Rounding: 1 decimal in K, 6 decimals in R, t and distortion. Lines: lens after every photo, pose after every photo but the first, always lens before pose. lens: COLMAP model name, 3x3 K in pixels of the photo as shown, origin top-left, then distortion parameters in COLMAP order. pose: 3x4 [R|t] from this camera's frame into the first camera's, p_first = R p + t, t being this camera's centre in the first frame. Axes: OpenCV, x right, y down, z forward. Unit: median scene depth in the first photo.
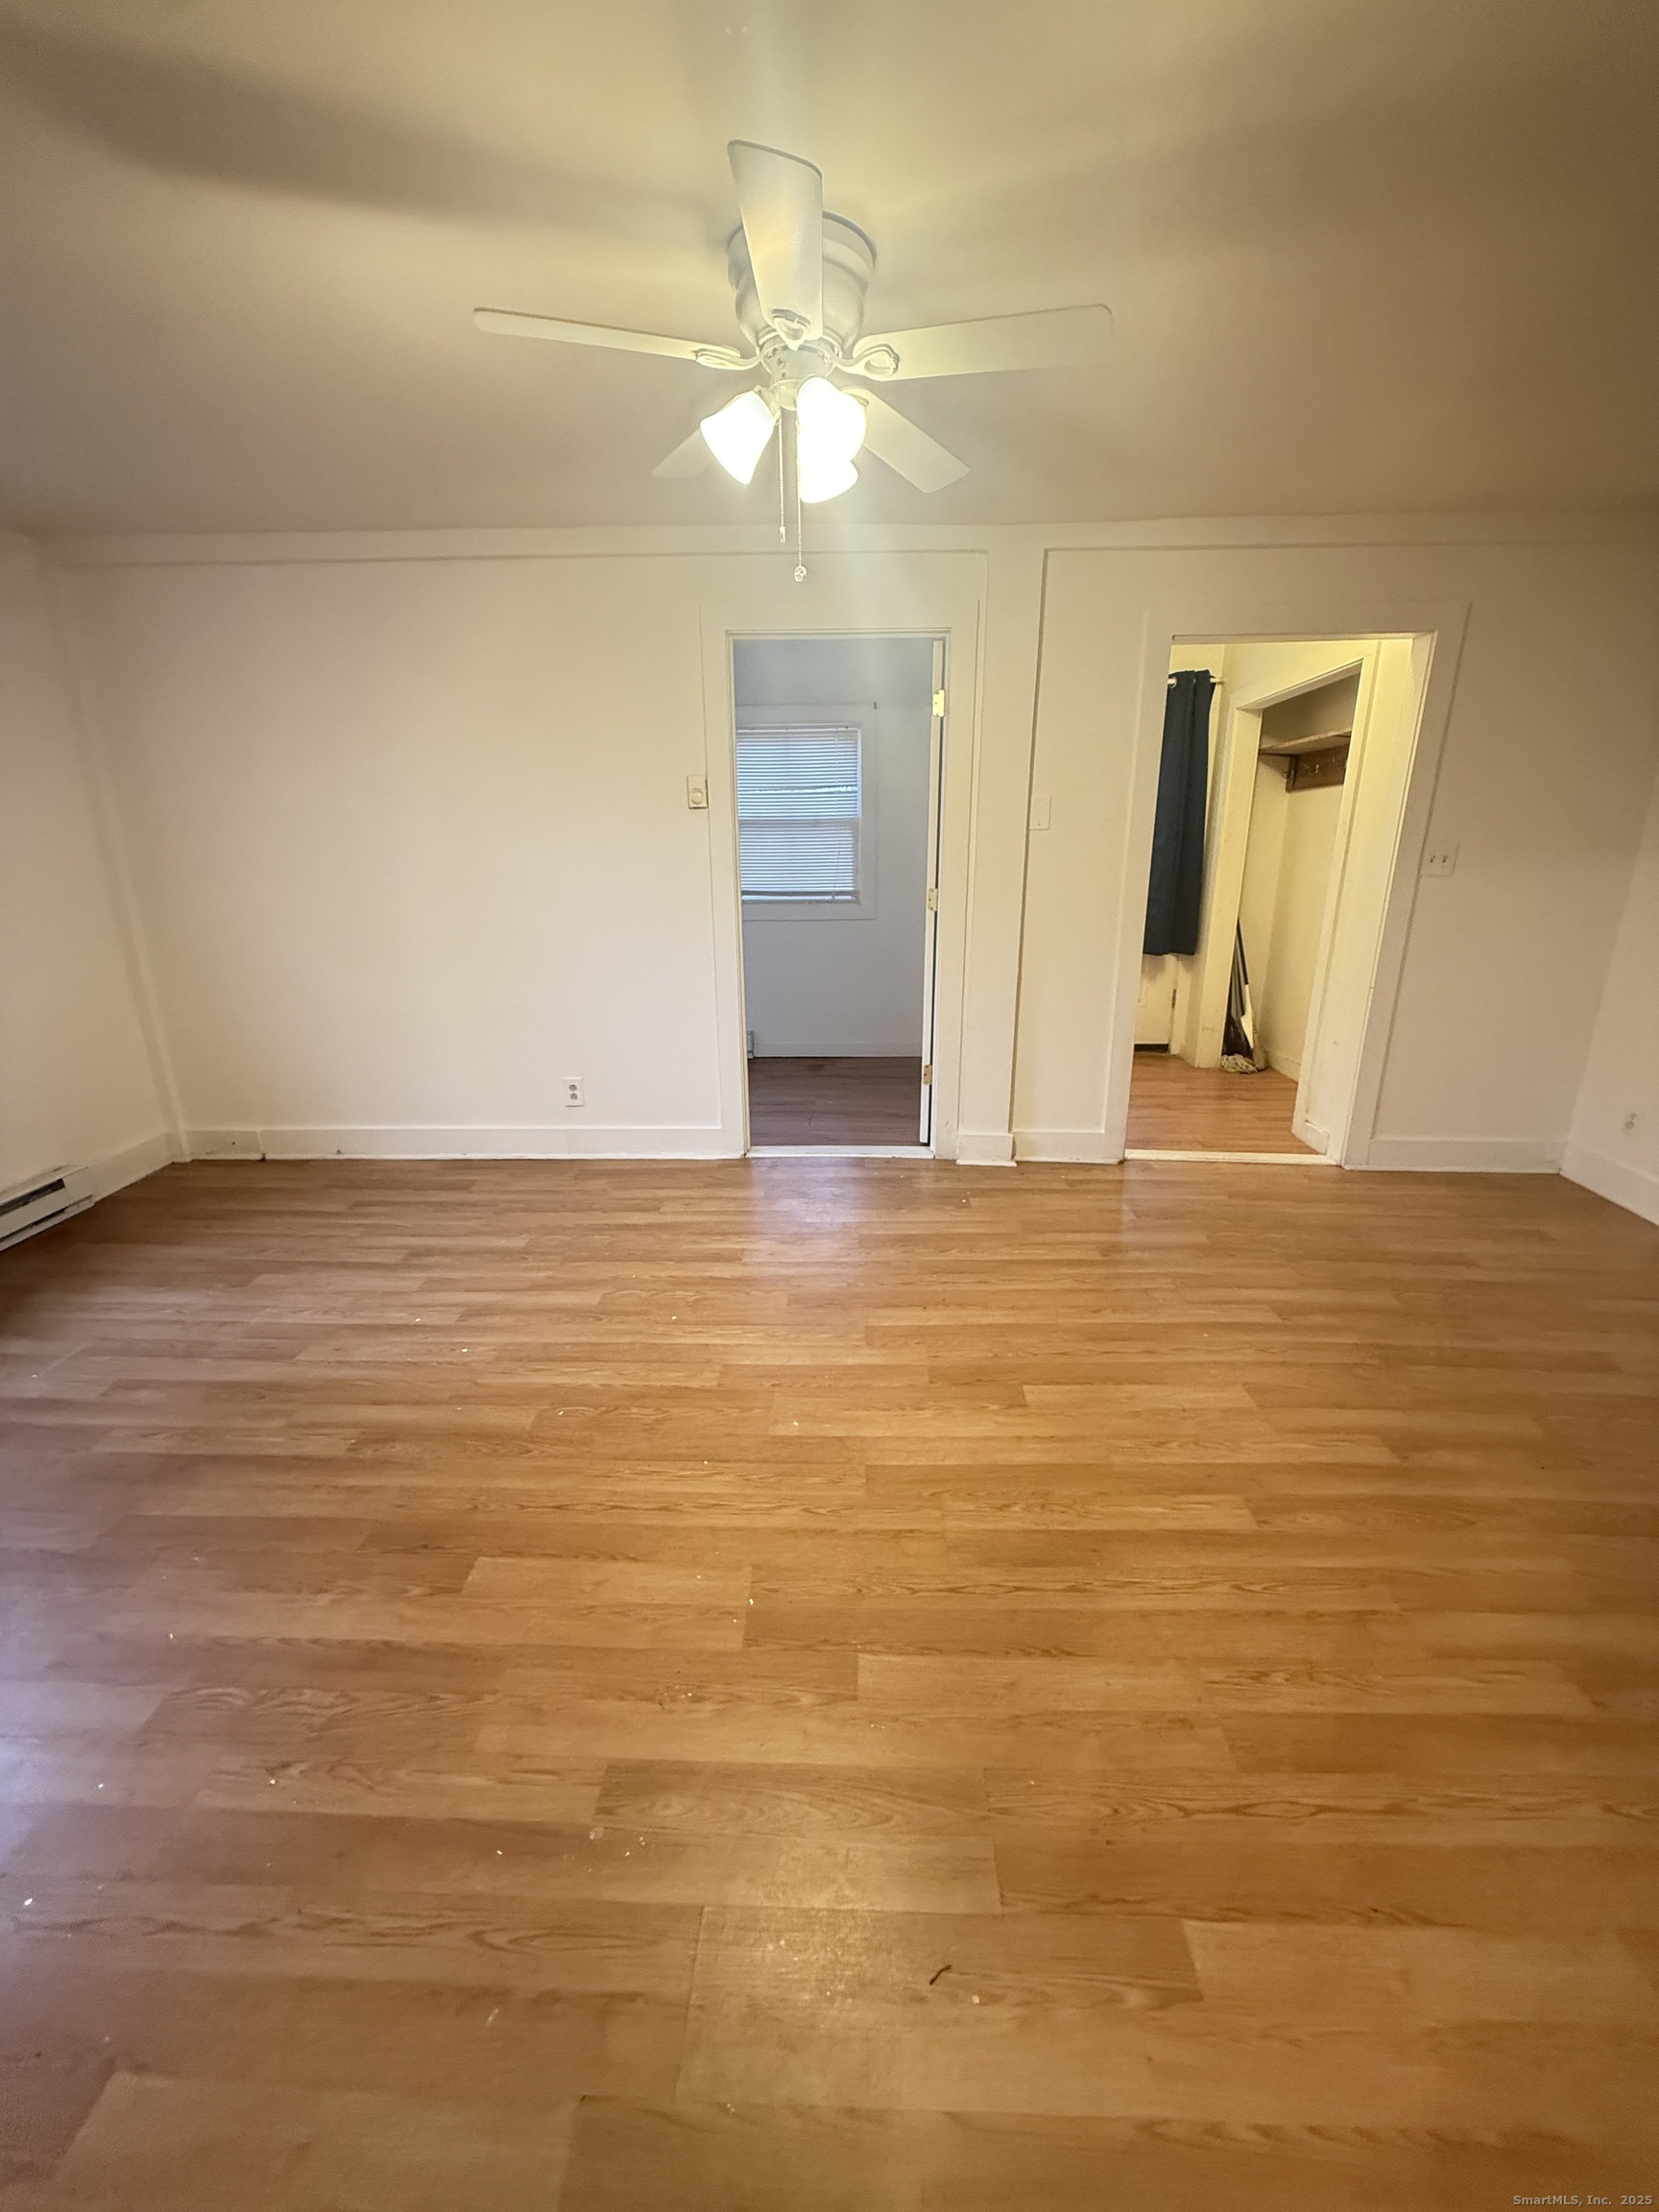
lens RADIAL K [[880.7, 0, 826.5], [0, 880.7, 1100.7], [0, 0, 1]] dist [-0.000365, 0.000088]
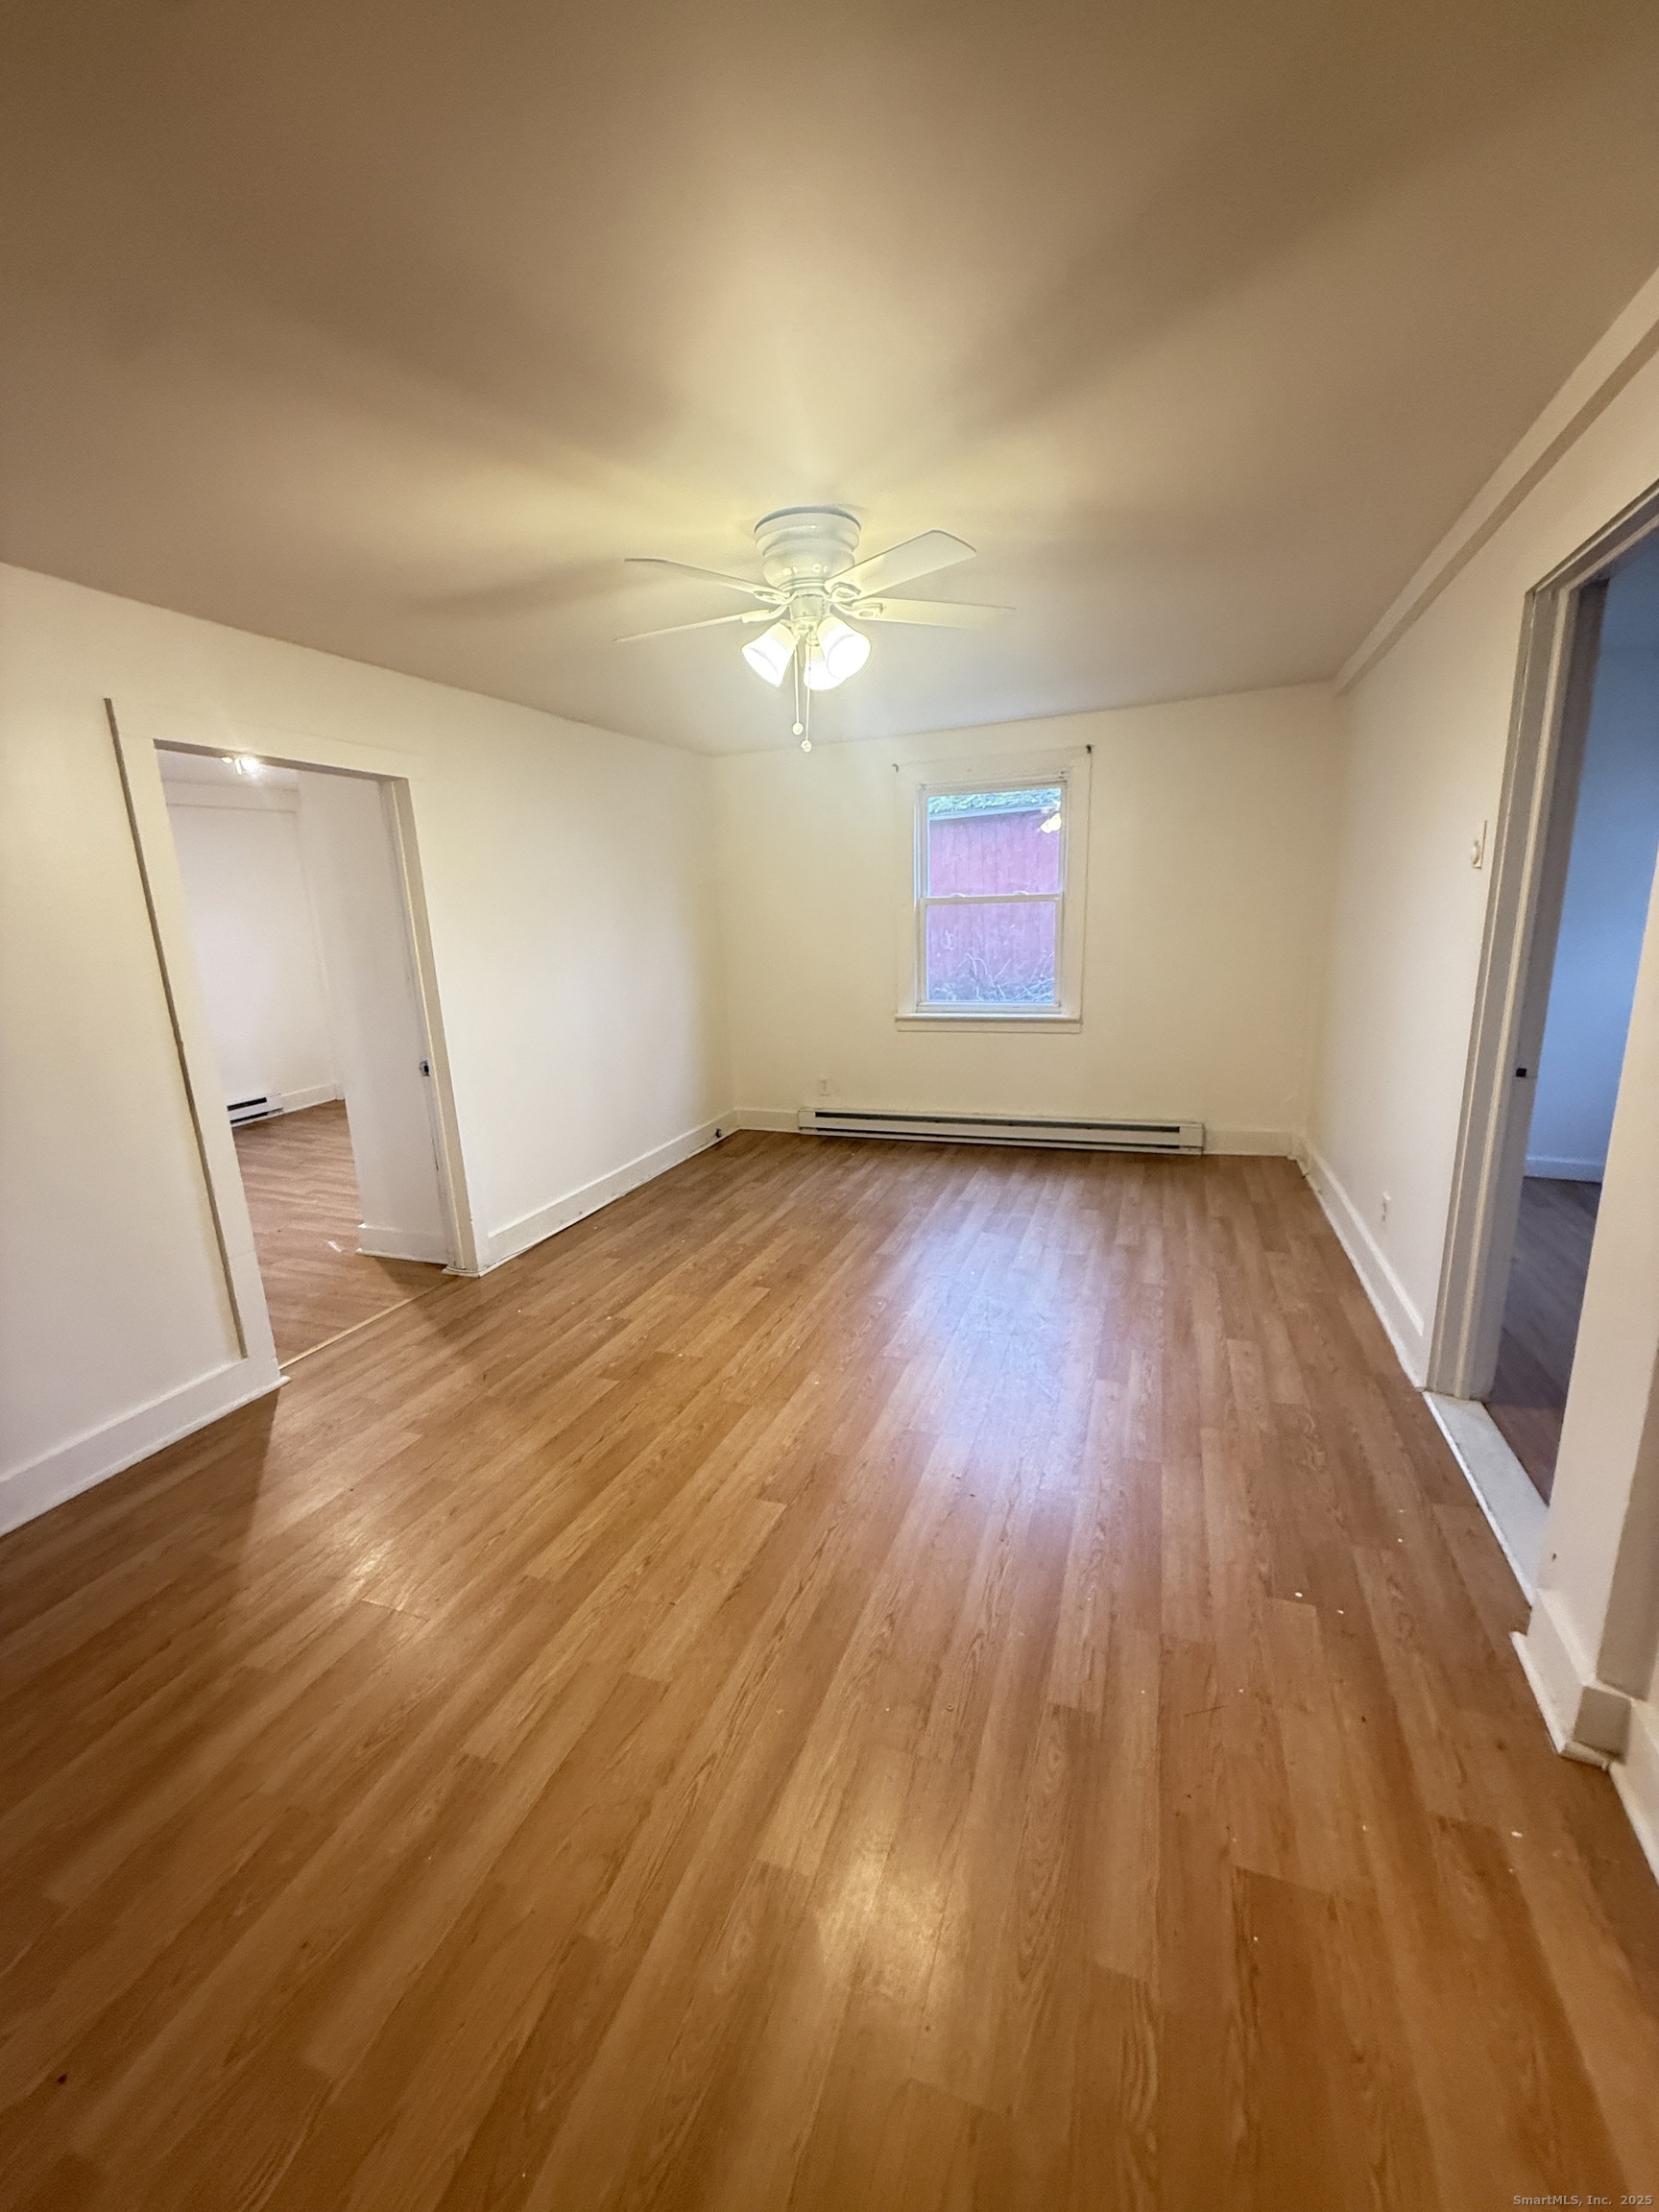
lens RADIAL K [[880.7, 0, 827.5], [0, 880.7, 1111.7], [0, 0, 1]] dist [-0.000365, 0.000088]
pose [[-0.322540, 0.231451, -0.917823, 1.054610], [-0.232655, 0.920514, 0.313889, -0.403803], [0.917518, 0.314777, -0.243054, 1.219990]]
